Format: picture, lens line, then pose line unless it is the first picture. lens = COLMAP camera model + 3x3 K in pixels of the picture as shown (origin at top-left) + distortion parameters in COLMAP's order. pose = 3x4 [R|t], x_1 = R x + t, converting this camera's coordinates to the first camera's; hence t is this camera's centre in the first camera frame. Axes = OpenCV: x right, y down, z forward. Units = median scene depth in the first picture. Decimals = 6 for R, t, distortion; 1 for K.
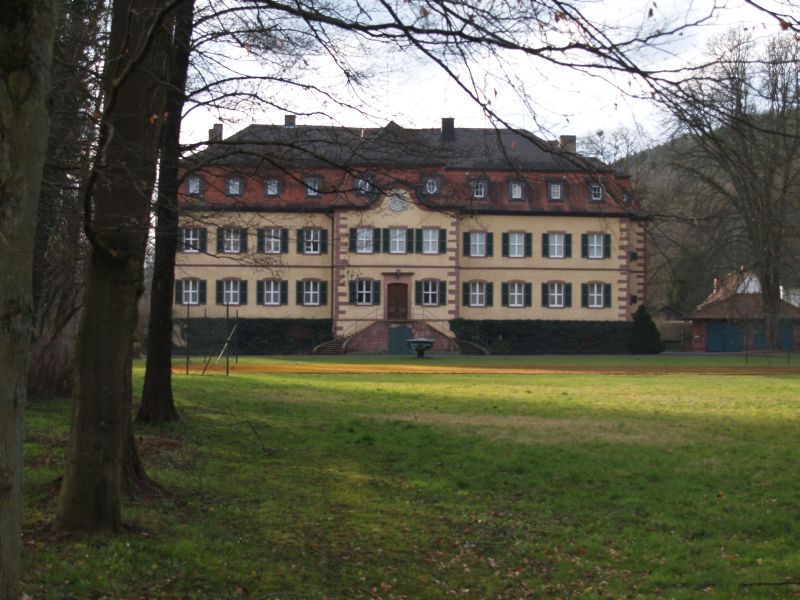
lens RADIAL K [[1507.3, 0, 400.0], [0, 1507.3, 300.0], [0, 0, 1]] dist [-0.074192, -0.012677]
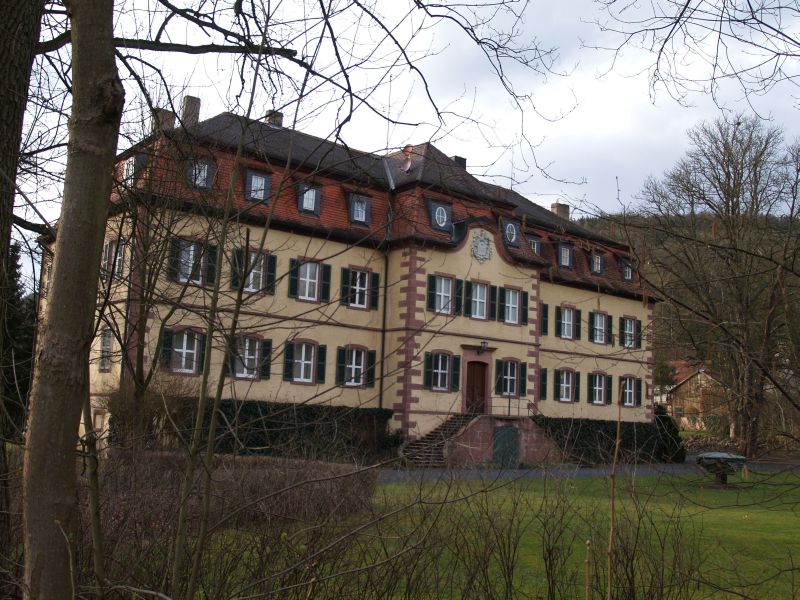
lens RADIAL K [[896.3, 0, 400.0], [0, 896.3, 300.0], [0, 0, 1]] dist [-0.106753, 0.016566]
pose [[0.830233, 0.105993, 0.547246, -0.259650], [-0.052561, 0.992267, -0.112446, 0.008983], [-0.554932, 0.064593, 0.829384, 0.673149]]
